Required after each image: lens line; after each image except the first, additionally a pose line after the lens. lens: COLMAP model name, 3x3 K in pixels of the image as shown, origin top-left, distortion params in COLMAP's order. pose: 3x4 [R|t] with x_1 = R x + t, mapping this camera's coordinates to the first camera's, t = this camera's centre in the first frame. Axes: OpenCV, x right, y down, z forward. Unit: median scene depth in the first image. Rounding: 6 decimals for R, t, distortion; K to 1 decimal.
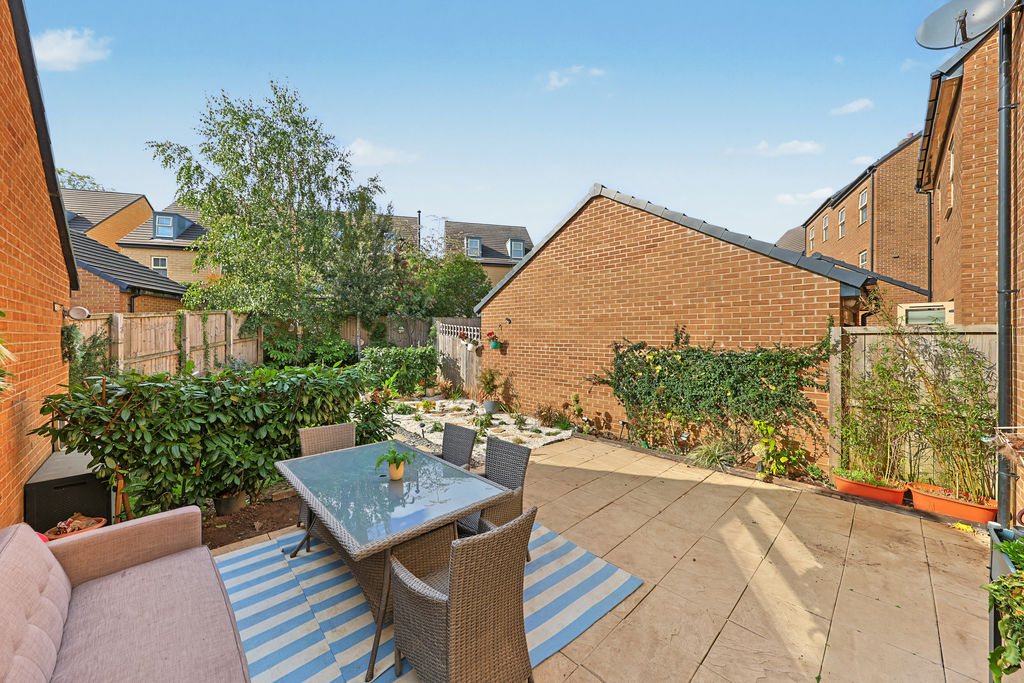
lens RADIAL K [[374.9, 0, 519.4], [0, 374.9, 335.2], [0, 0, 1]] dist [0.011604, 0.000066]
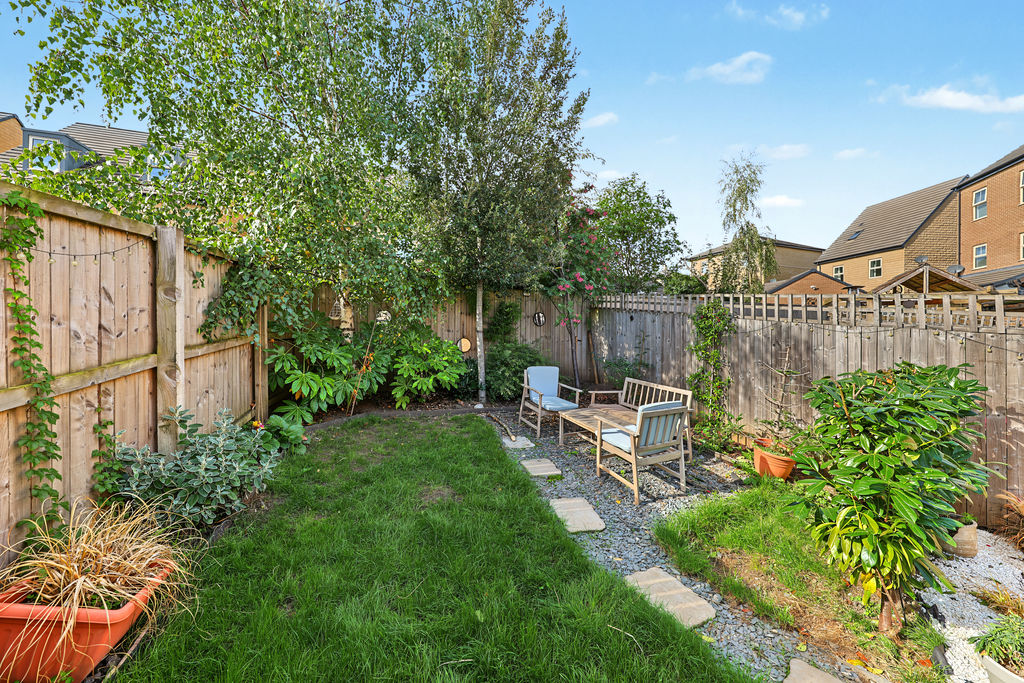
lens RADIAL K [[374.9, 0, 507.8], [0, 374.9, 332.0], [0, 0, 1]] dist [0.011604, 0.000066]
pose [[0.996341, -0.010675, 0.084792, -0.566429], [0.010506, 0.999942, 0.002436, 0.003430], [-0.084813, -0.001536, 0.996396, 0.731302]]
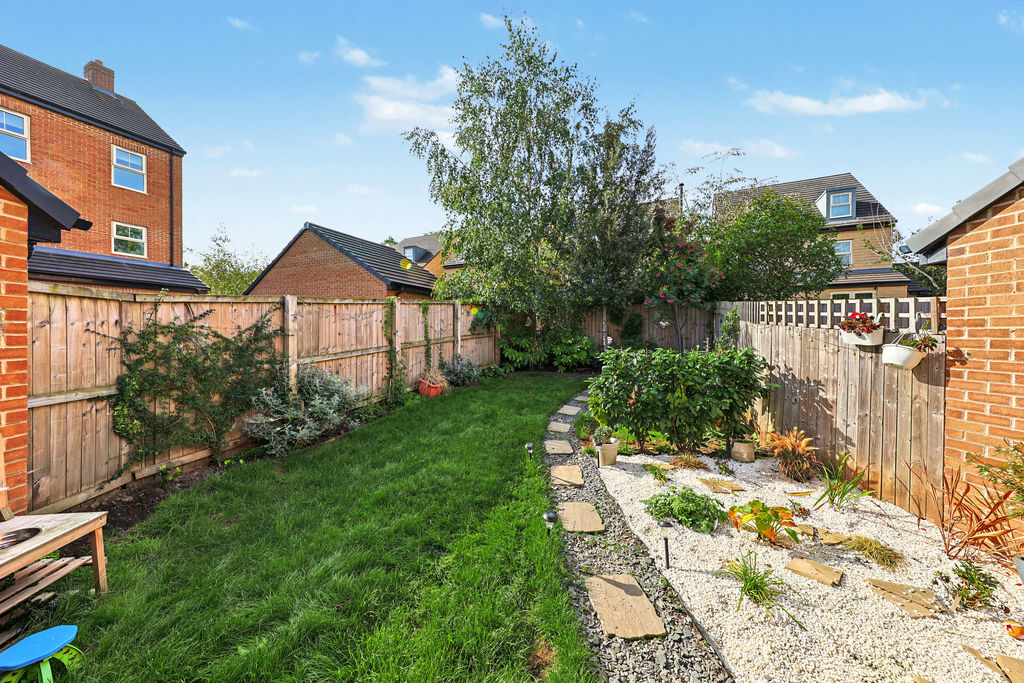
lens RADIAL K [[347.7, 0, 519.9], [0, 347.7, 337.1], [0, 0, 1]] dist [0.011157, 0.000039]
pose [[0.782197, 0.003379, -0.623022, -0.177717], [-0.002270, 0.999994, 0.002574, 0.014035], [0.623027, -0.000599, 0.782200, 0.481375]]
